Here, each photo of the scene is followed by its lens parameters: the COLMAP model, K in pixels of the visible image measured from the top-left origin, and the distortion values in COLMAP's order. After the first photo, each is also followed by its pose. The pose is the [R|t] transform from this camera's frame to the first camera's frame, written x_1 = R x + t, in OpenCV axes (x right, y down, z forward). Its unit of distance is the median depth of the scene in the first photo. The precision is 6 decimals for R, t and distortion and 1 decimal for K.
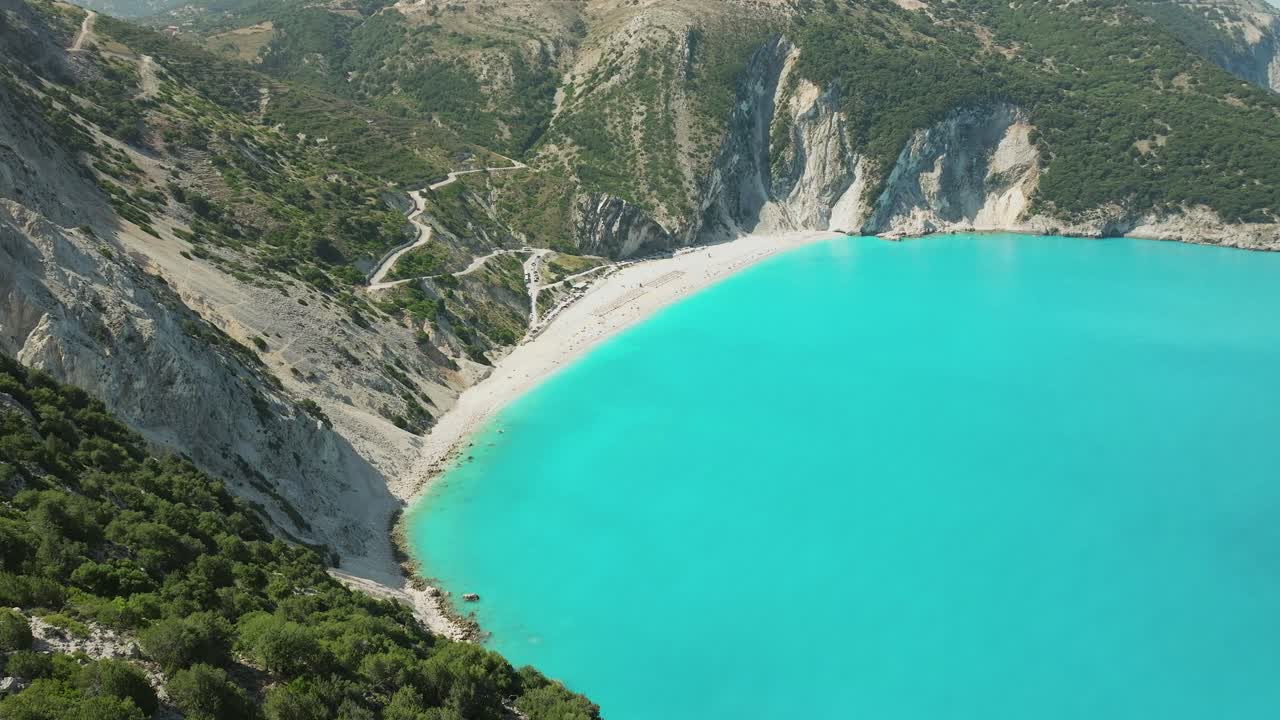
lens RADIAL K [[953.8, 0, 648.7], [0, 953.8, 354.9], [0, 0, 1]] dist [0.005365, 0.010285]
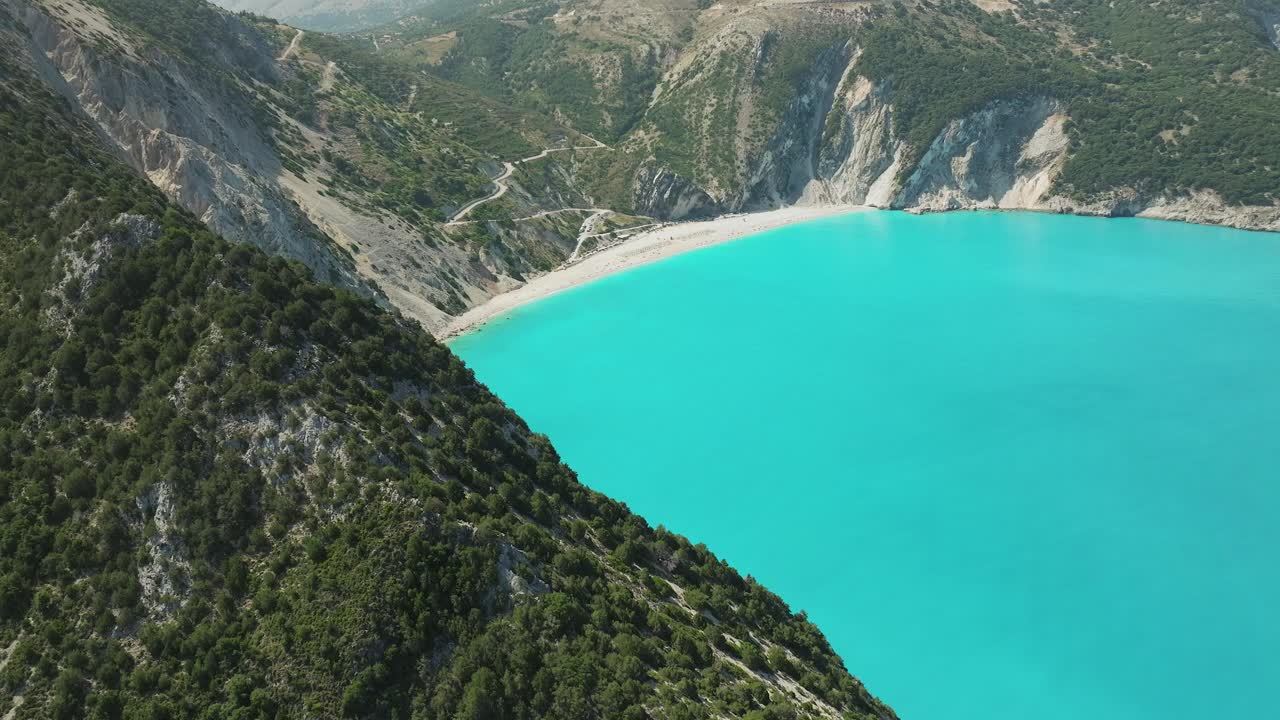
lens RADIAL K [[953.8, 0, 650.4], [0, 953.8, 355.2], [0, 0, 1]] dist [0.005365, 0.010285]
pose [[0.974528, 0.057640, -0.216730, 0.204952], [-0.057029, 0.998331, 0.009079, 0.060065], [0.216892, 0.003512, 0.976189, -0.207522]]
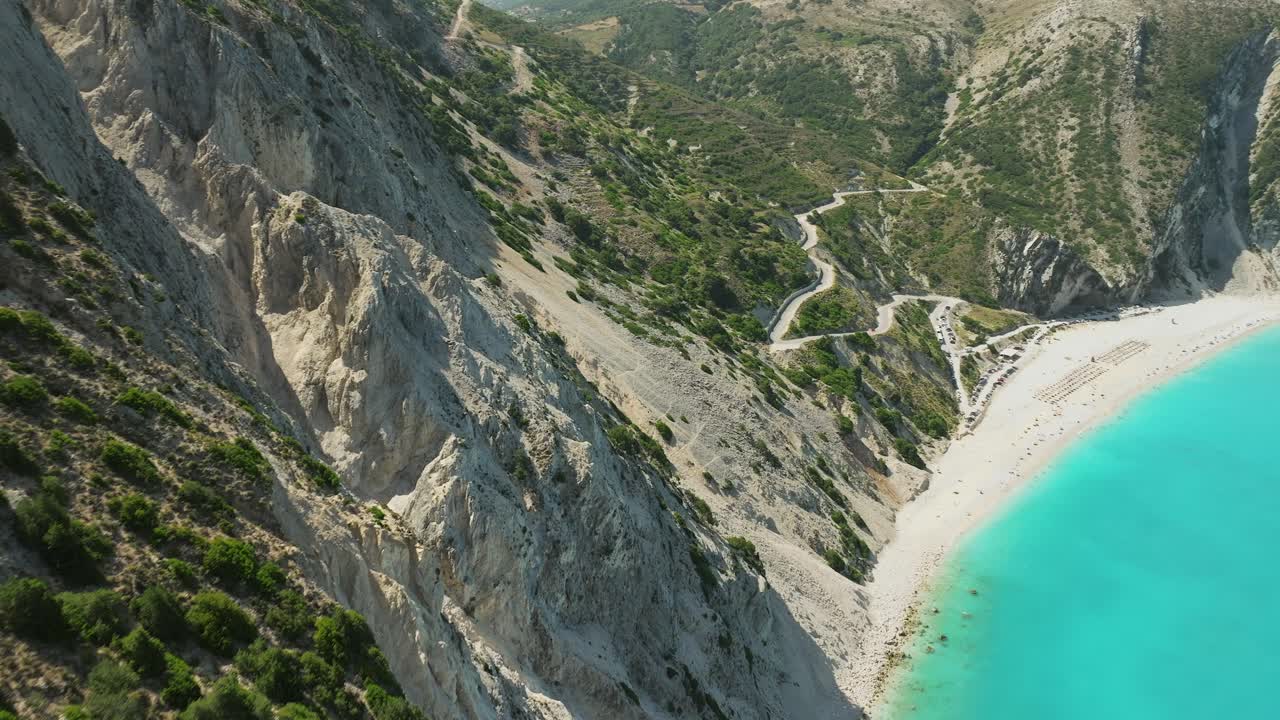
lens RADIAL K [[953.8, 0, 616.0], [0, 953.8, 360.8], [0, 0, 1]] dist [0.005365, 0.010285]
pose [[0.949277, 0.106484, -0.295862, -0.115668], [-0.106387, 0.994188, 0.016475, -0.036704], [0.295896, 0.015837, 0.955089, 0.146082]]
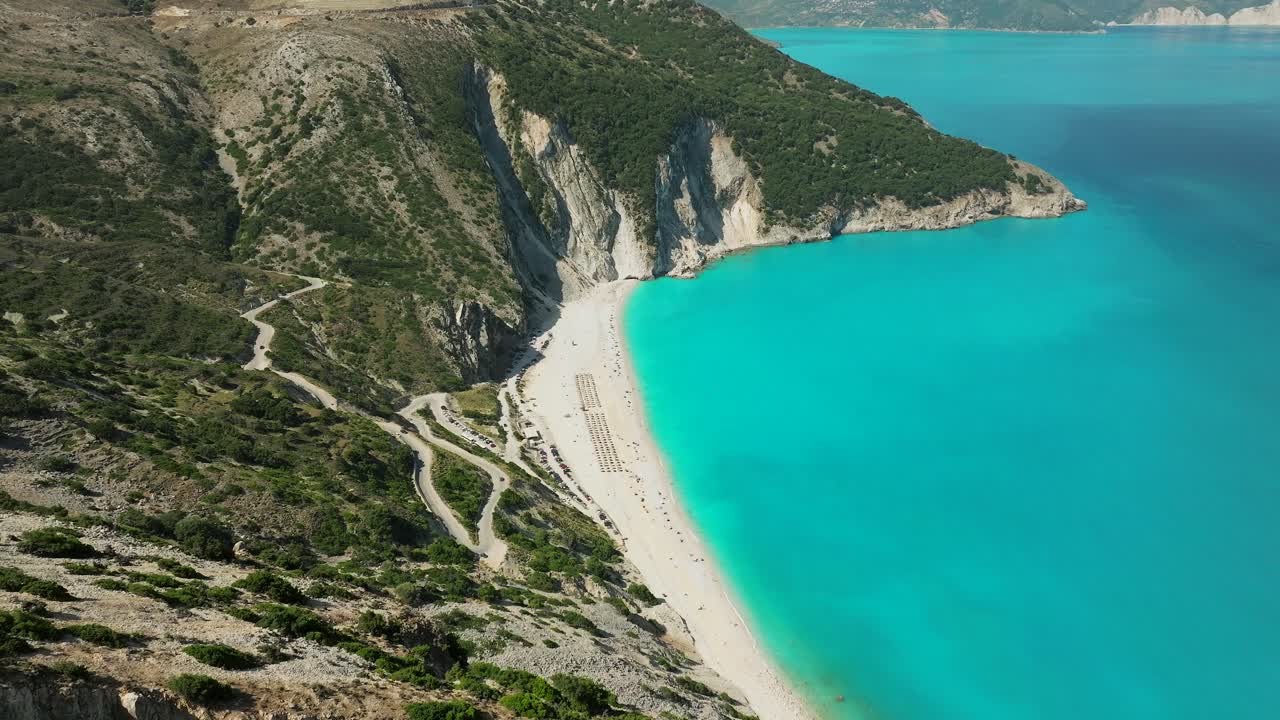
lens RADIAL K [[953.8, 0, 671.7], [0, 953.8, 354.4], [0, 0, 1]] dist [0.005365, 0.010285]
pose [[0.769052, -0.238988, 0.592826, -0.340536], [0.217228, 0.969990, 0.109234, -0.155023], [-0.601141, 0.044772, 0.797888, 0.258914]]
